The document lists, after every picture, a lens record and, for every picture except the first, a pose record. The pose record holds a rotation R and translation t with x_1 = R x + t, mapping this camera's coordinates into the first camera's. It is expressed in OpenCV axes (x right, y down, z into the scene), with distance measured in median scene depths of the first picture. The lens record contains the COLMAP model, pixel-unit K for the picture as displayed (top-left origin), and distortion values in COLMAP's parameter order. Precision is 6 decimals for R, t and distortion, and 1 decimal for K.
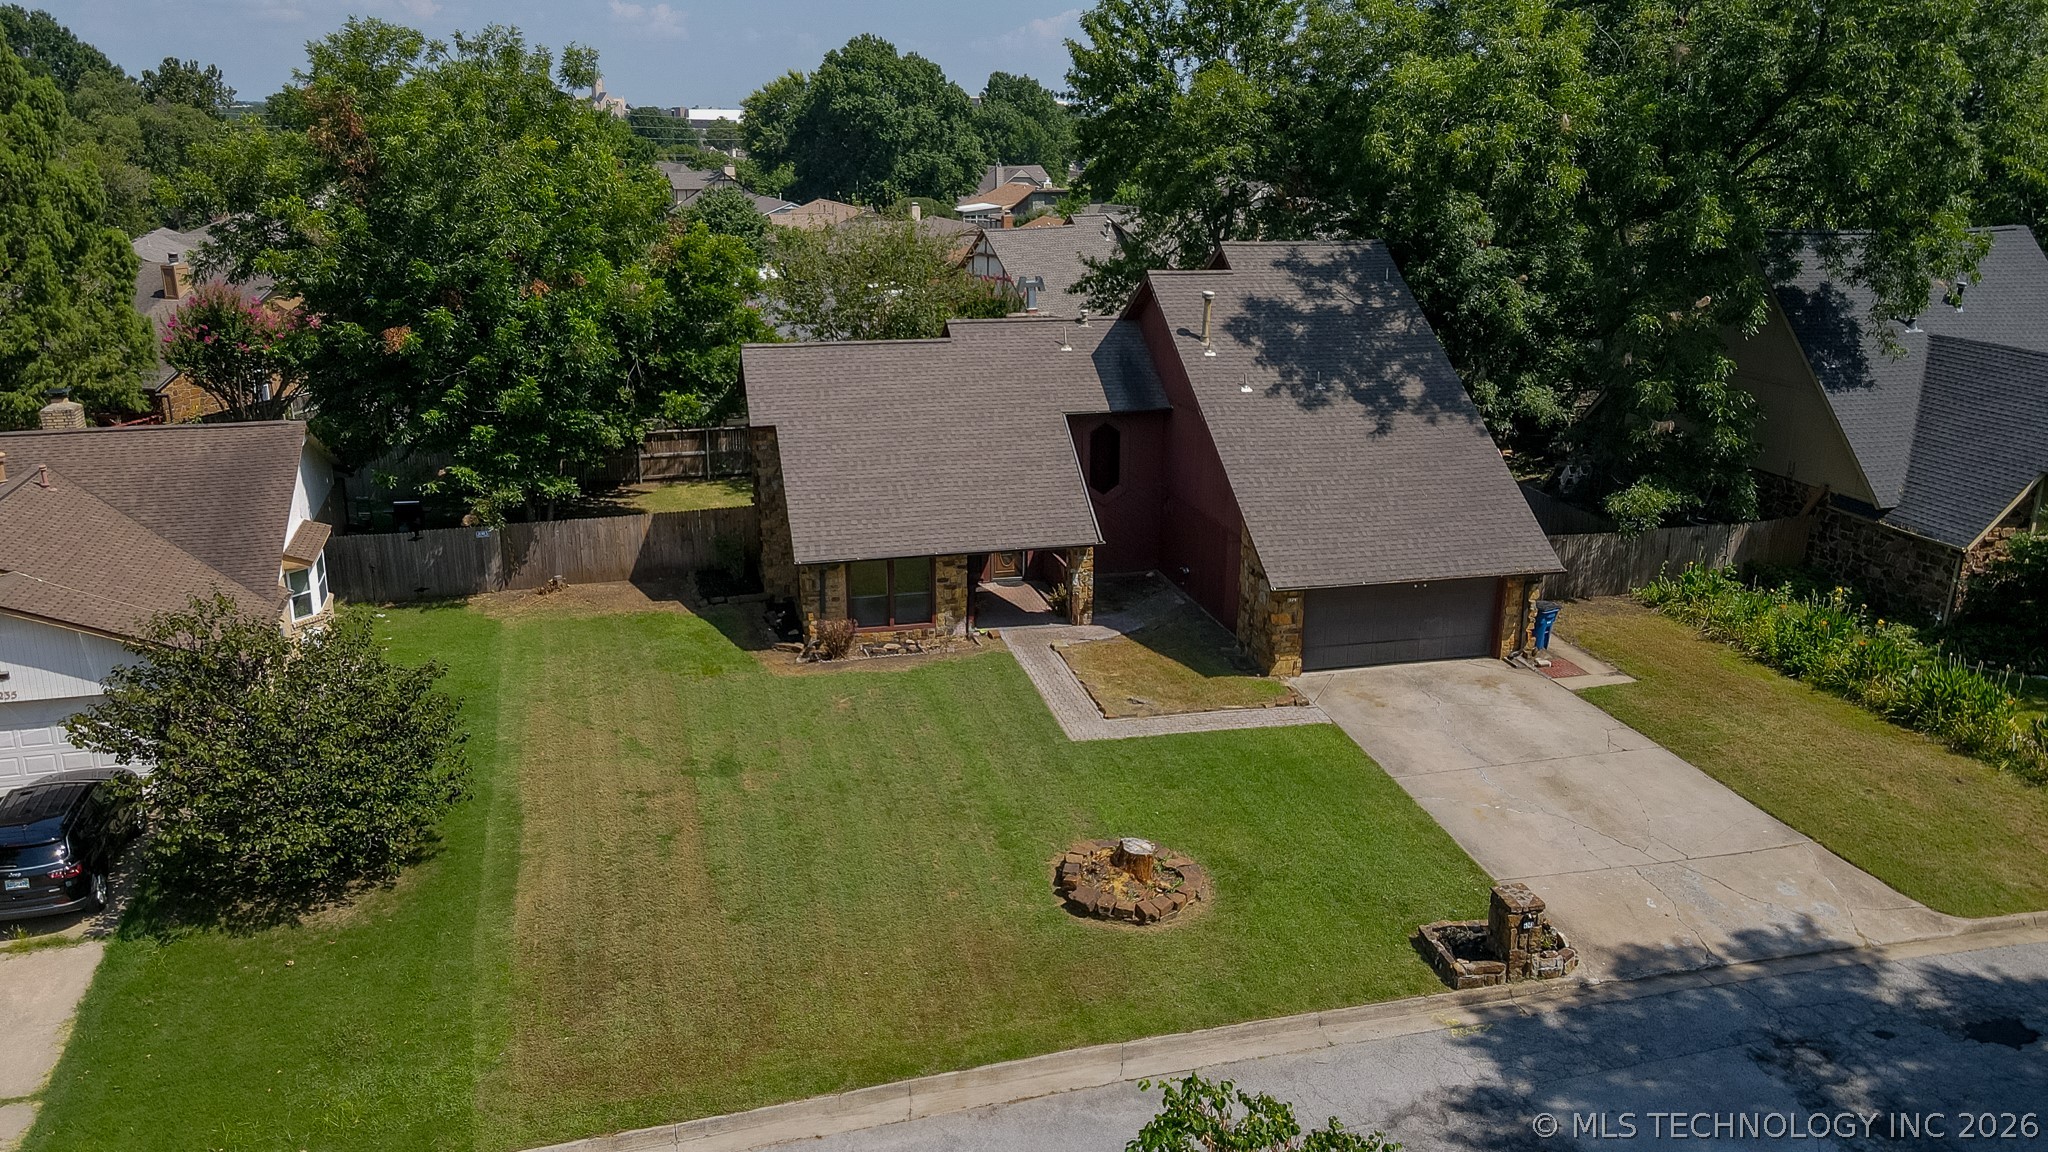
lens RADIAL K [[1508.5, 0, 1017.3], [0, 1508.5, 575.0], [0, 0, 1]] dist [0.006024, 0.008331]
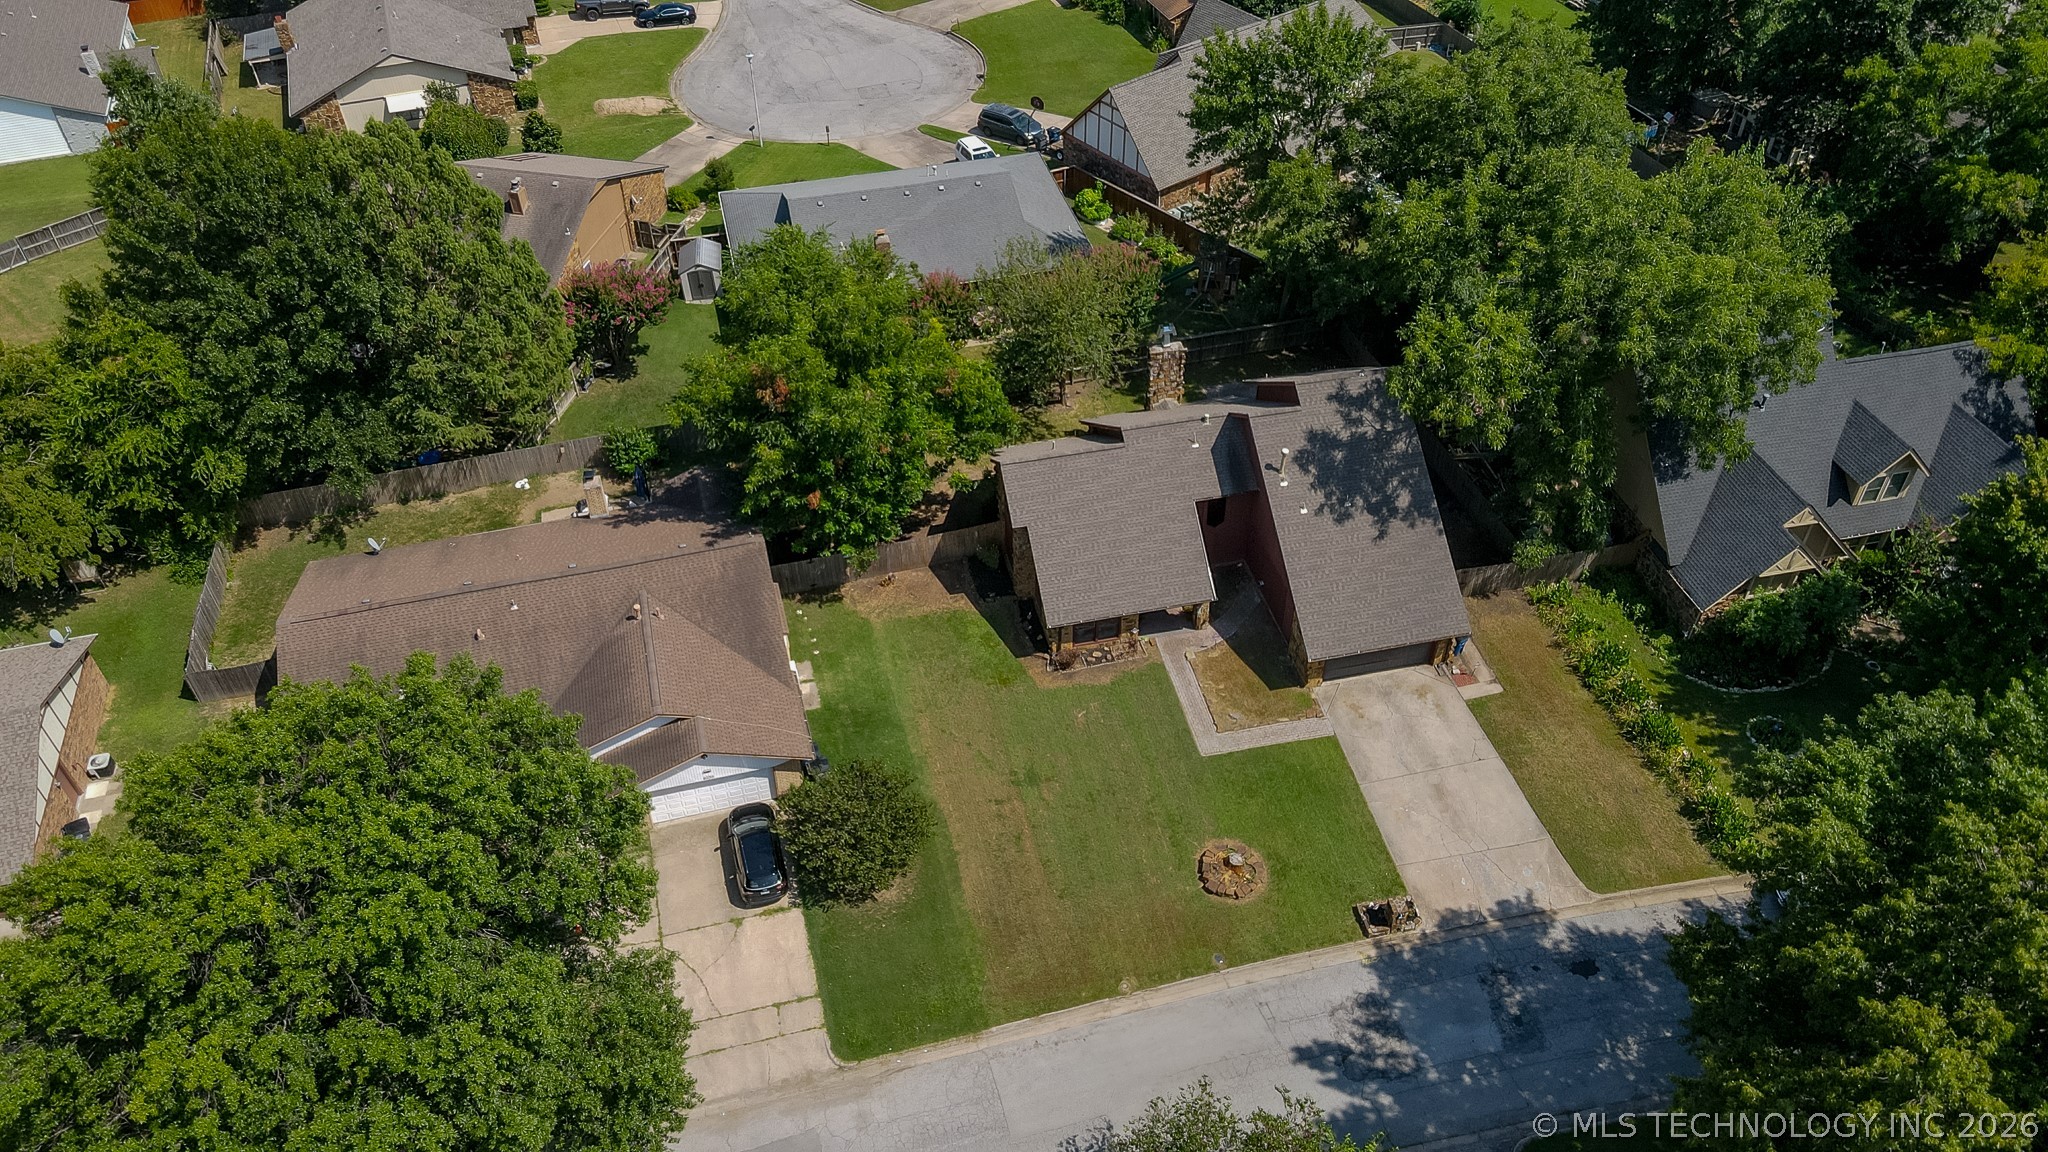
lens RADIAL K [[1447.6, 0, 1024.0], [0, 1447.6, 576.0], [0, 0, 1]] dist [-0.002042, 0.029944]
pose [[0.999480, -0.001430, -0.032210, -0.118219], [0.015444, 0.898185, 0.439347, -0.823869], [0.028302, -0.439616, 0.897740, -0.540492]]
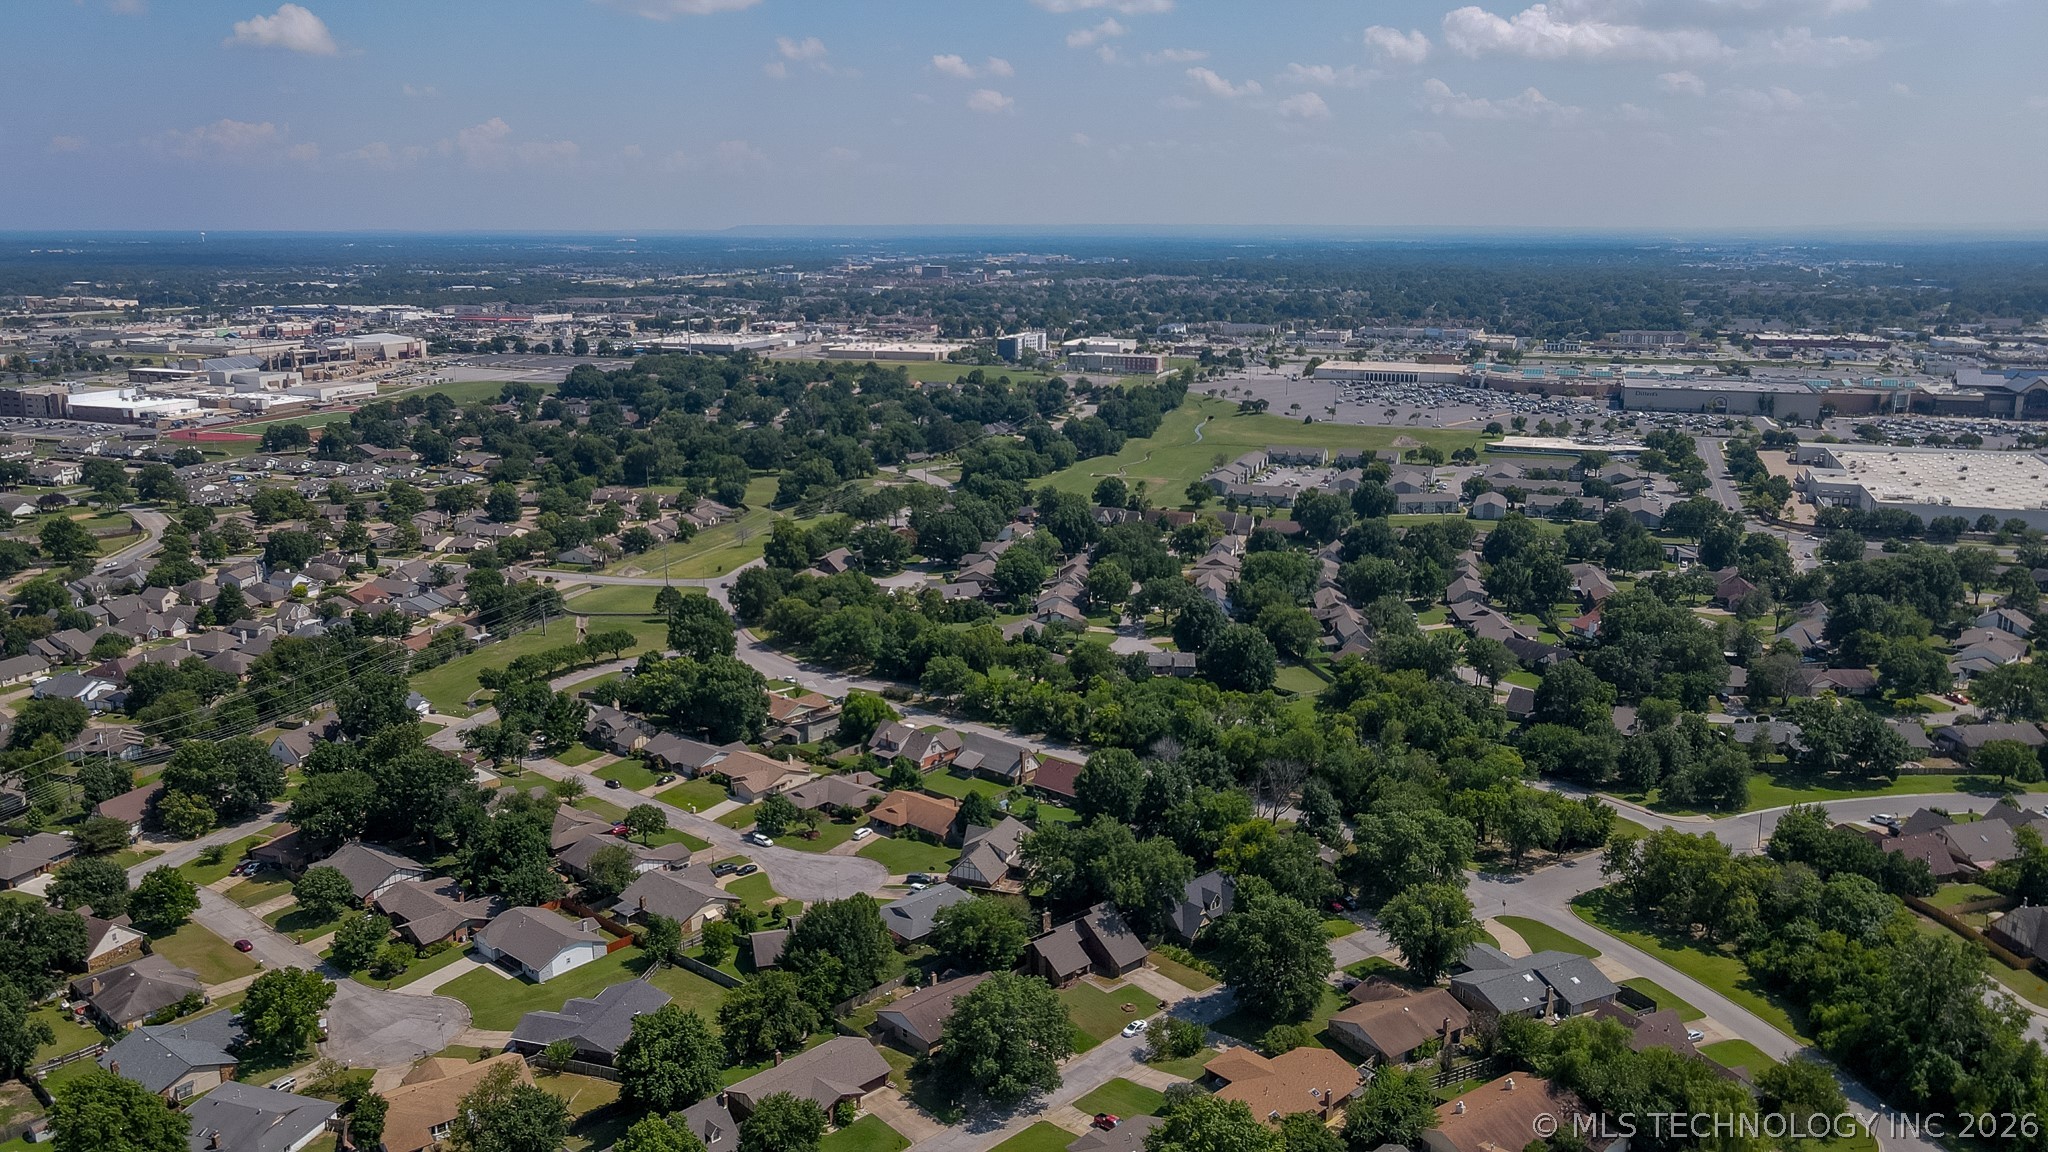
lens RADIAL K [[1447.6, 0, 1024.0], [0, 1447.6, 576.0], [0, 0, 1]] dist [-0.002042, 0.029944]
pose [[0.881044, -0.109589, 0.460164, -3.266427], [0.141020, 0.989410, -0.034371, -1.687257], [-0.451524, 0.095175, 0.887168, -5.242853]]
